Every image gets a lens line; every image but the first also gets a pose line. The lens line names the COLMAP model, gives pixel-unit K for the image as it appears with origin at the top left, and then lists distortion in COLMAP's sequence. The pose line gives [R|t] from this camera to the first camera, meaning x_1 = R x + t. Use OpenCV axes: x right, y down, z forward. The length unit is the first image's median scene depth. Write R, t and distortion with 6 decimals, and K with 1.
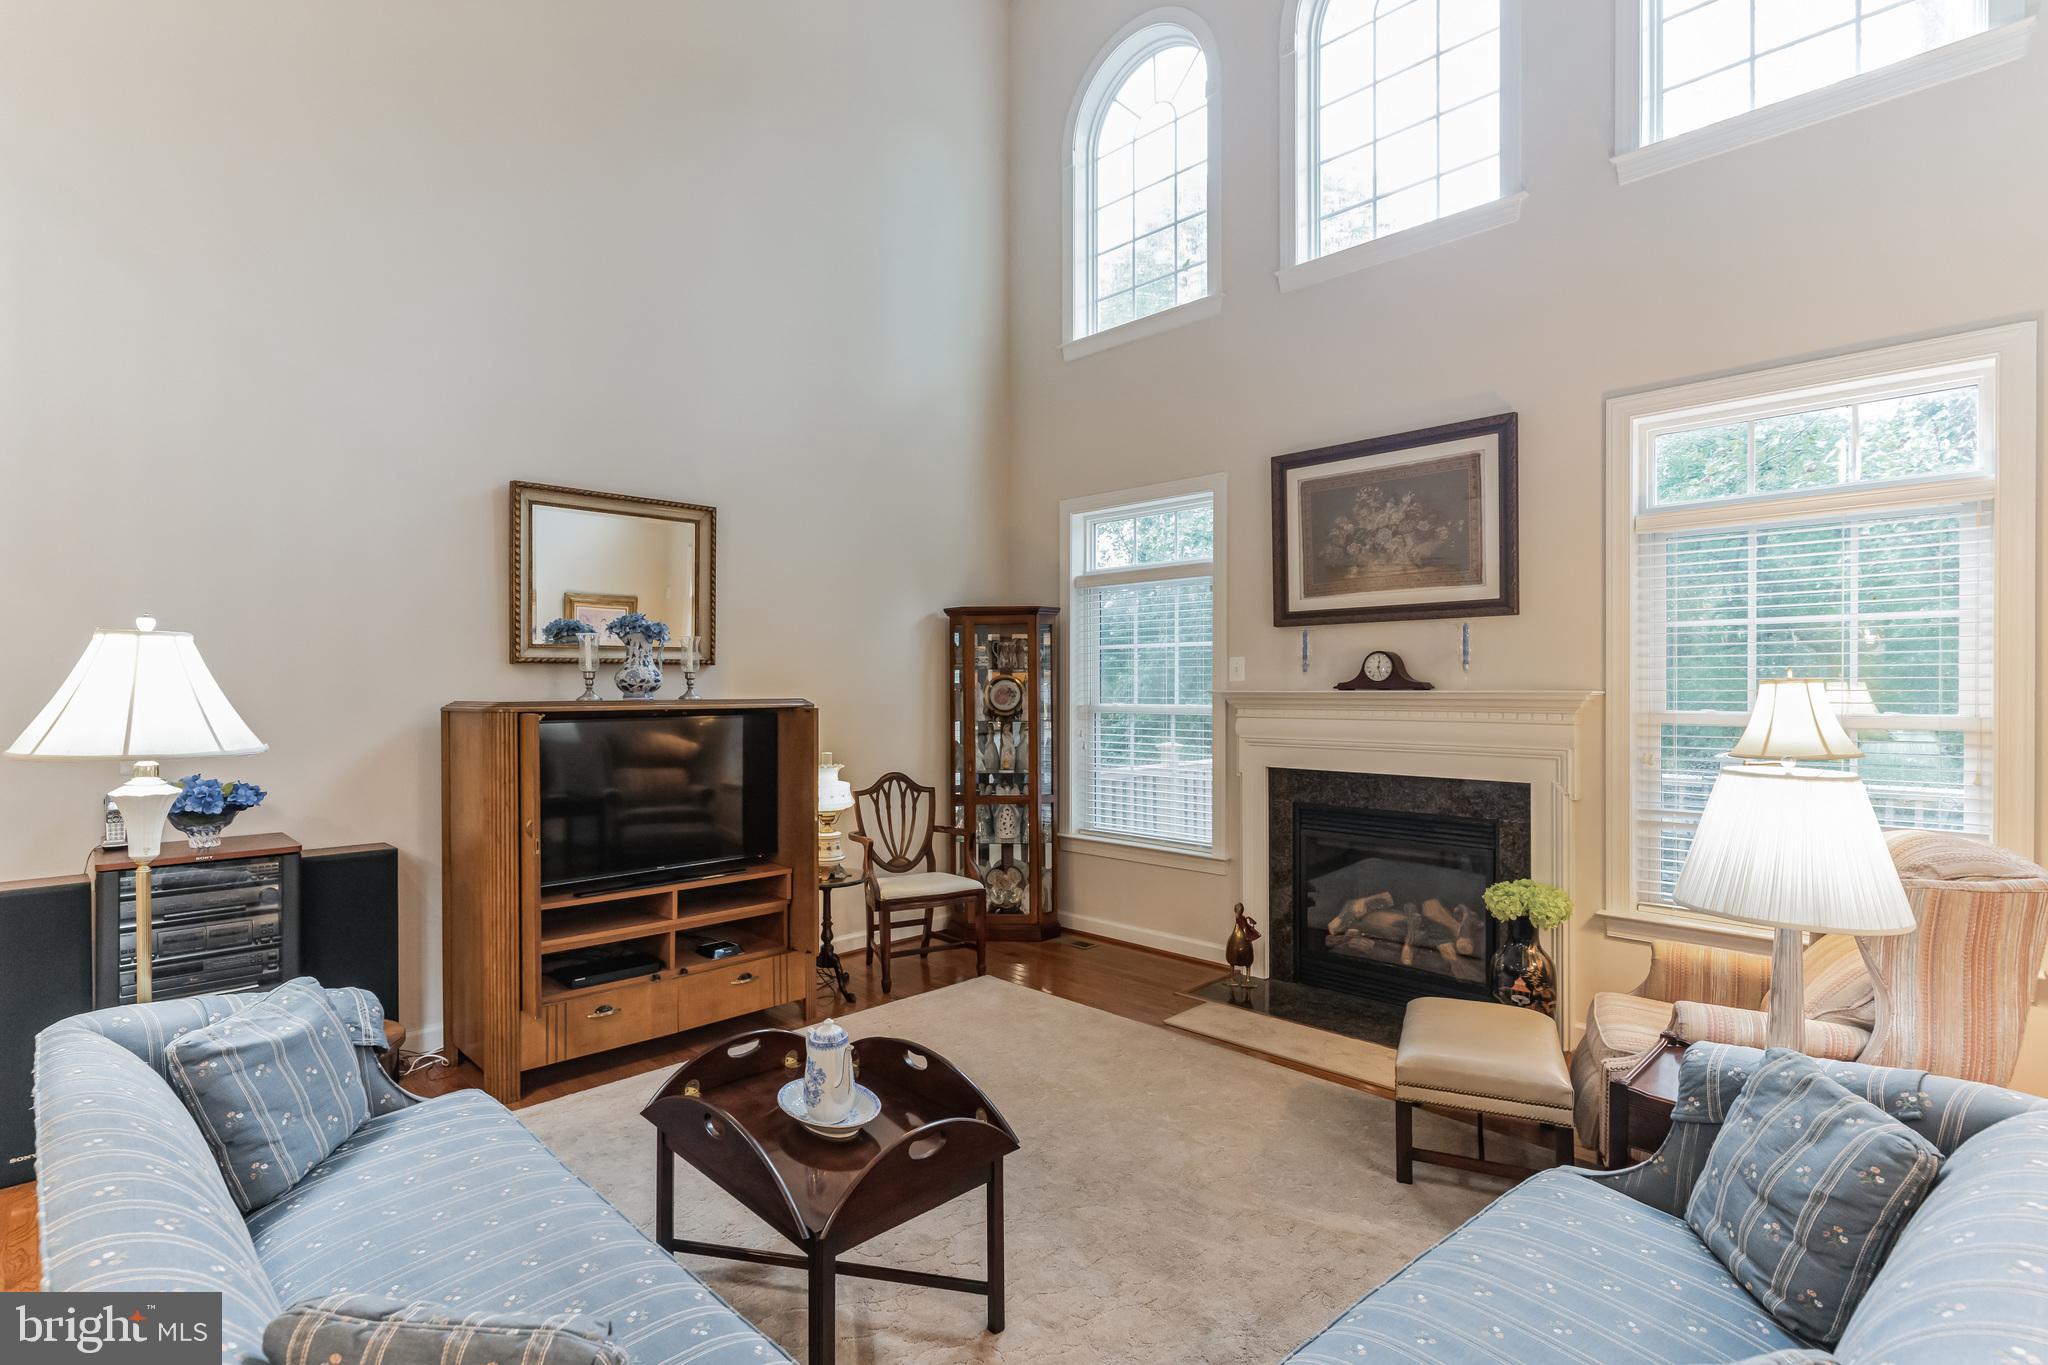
lens RADIAL K [[981.9, 0, 1013.3], [0, 981.9, 687.8], [0, 0, 1]] dist [0.000943, -0.000023]
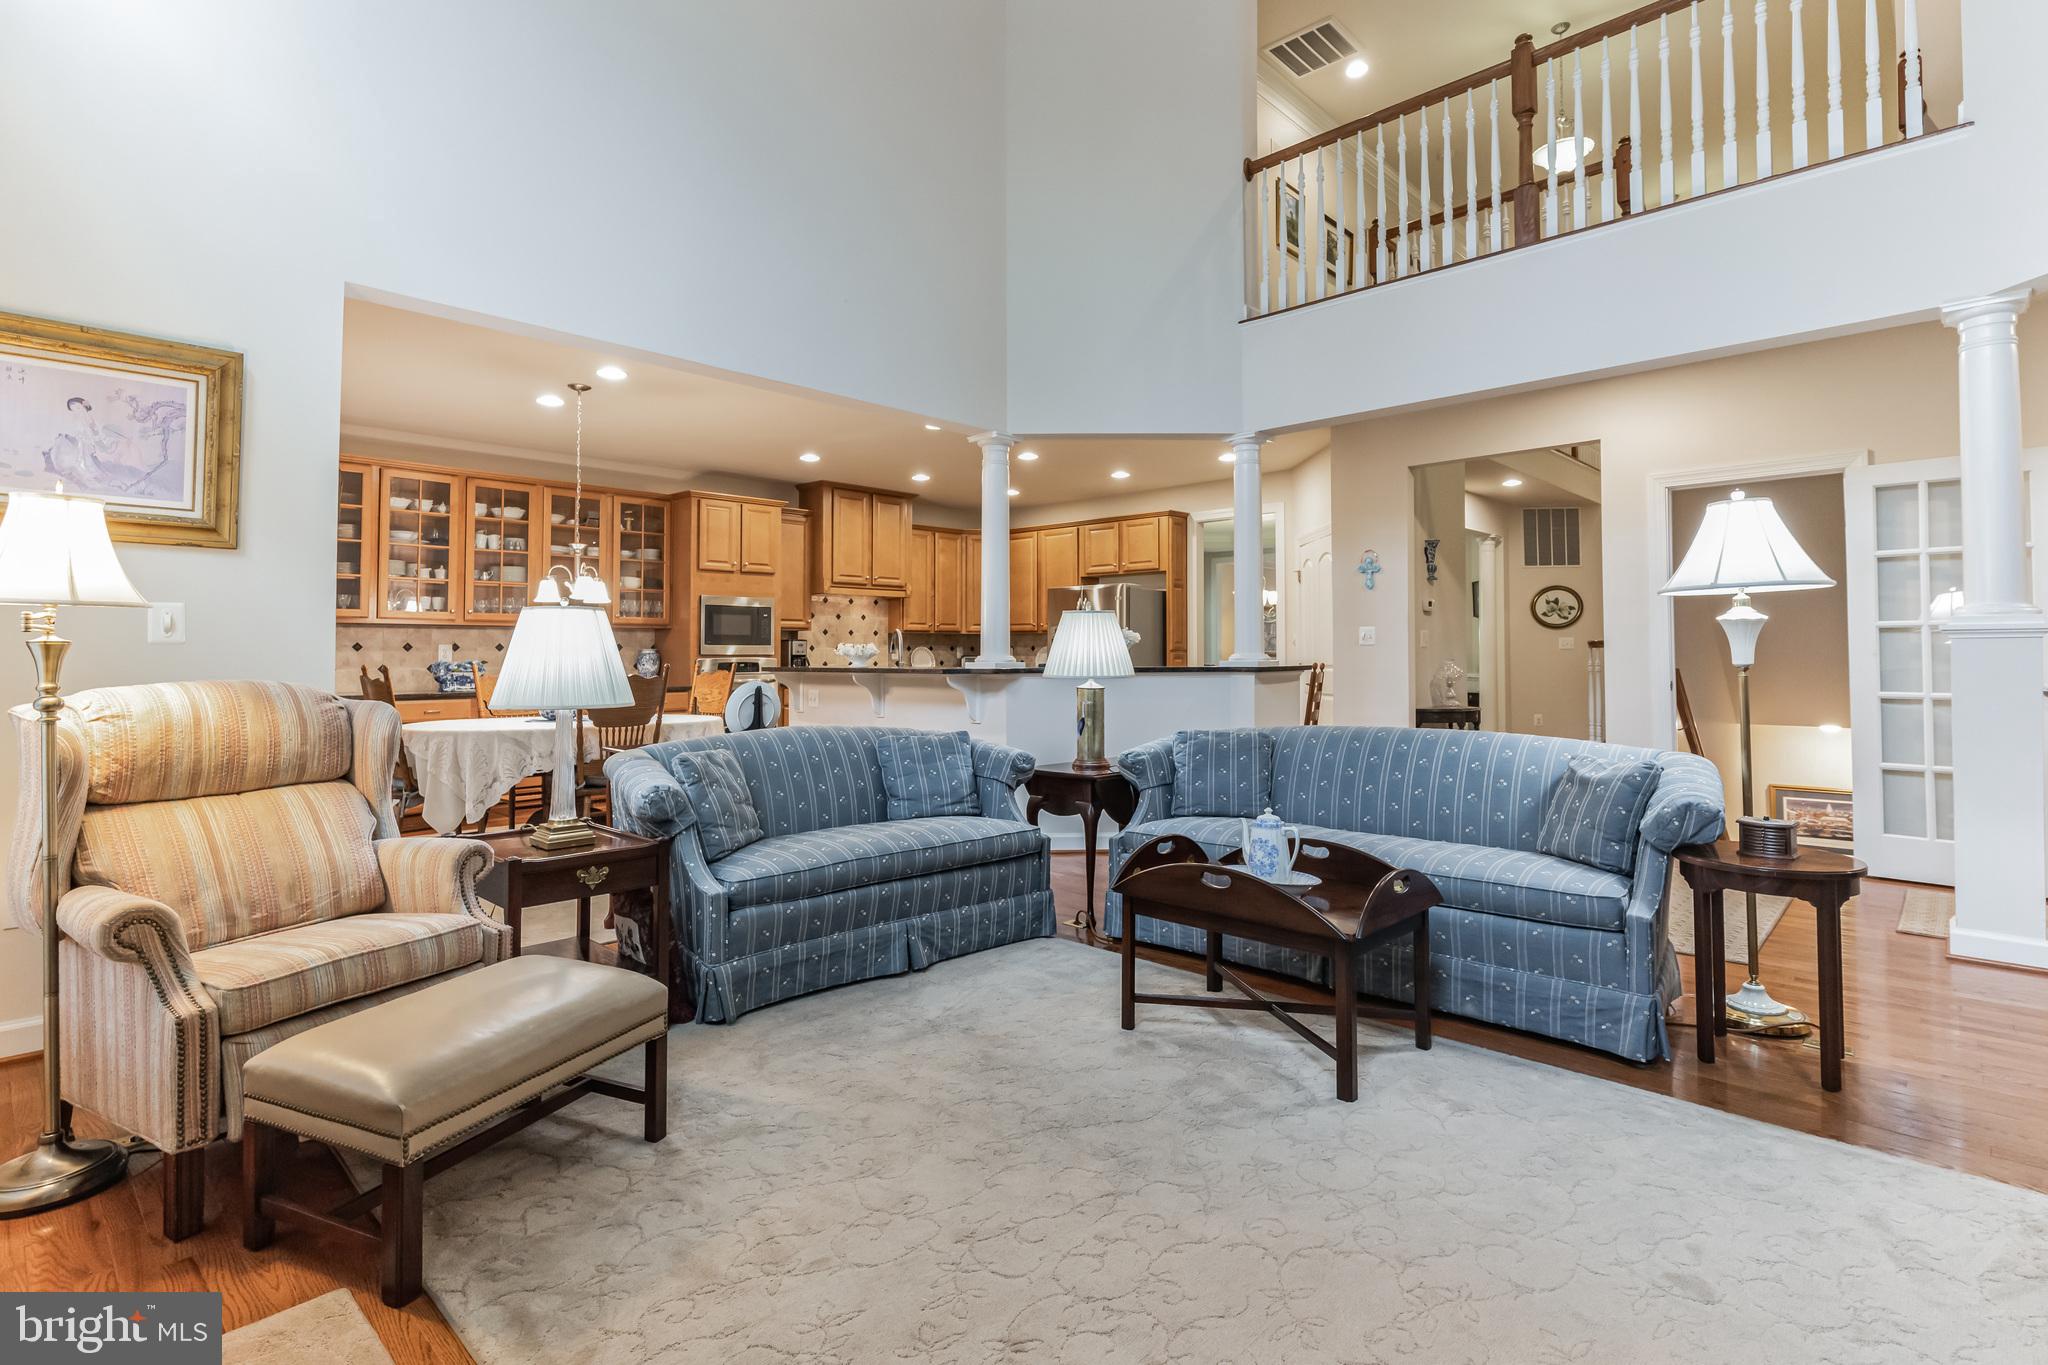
lens RADIAL K [[1003.8, 0, 1015.6], [0, 1003.8, 624.8], [0, 0, 1]] dist [0.000569, -0.000056]
pose [[-0.999837, 0.003737, -0.017650, 0.047086], [0.004234, 0.999593, -0.028208, 0.072085], [0.017538, -0.028278, -0.999446, 1.134523]]
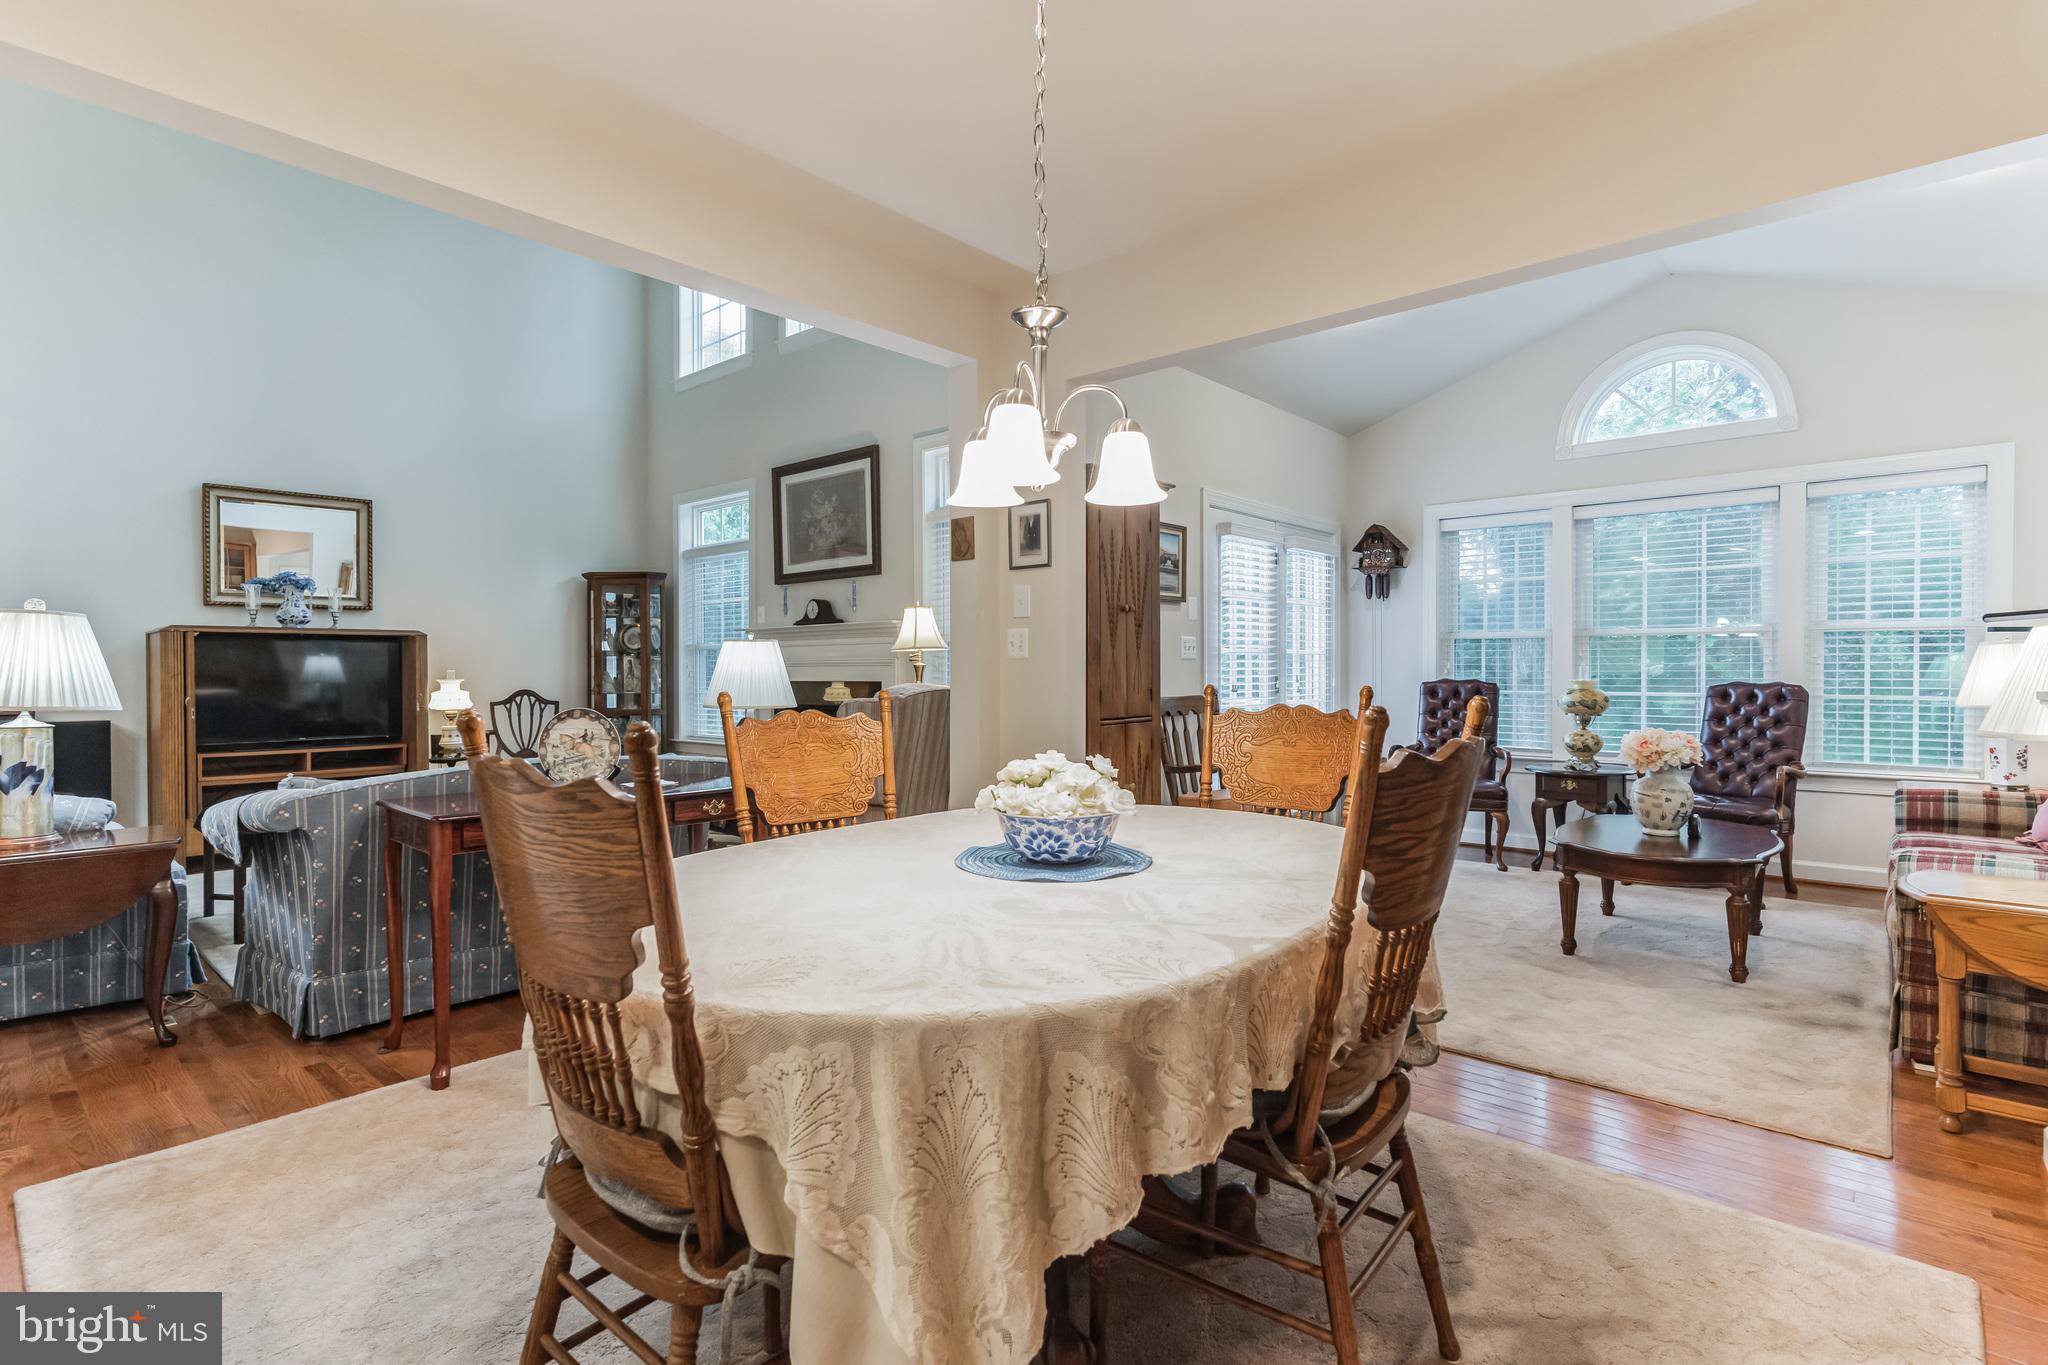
lens RADIAL K [[1002.0, 0, 1016.6], [0, 1002.0, 671.0], [0, 0, 1]] dist [0.001340, 0.000626]
pose [[0.998254, -0.002834, 0.059003, 0.575703], [0.002761, 0.999995, 0.001310, 0.069993], [-0.059007, -0.001145, 0.998257, -0.542908]]
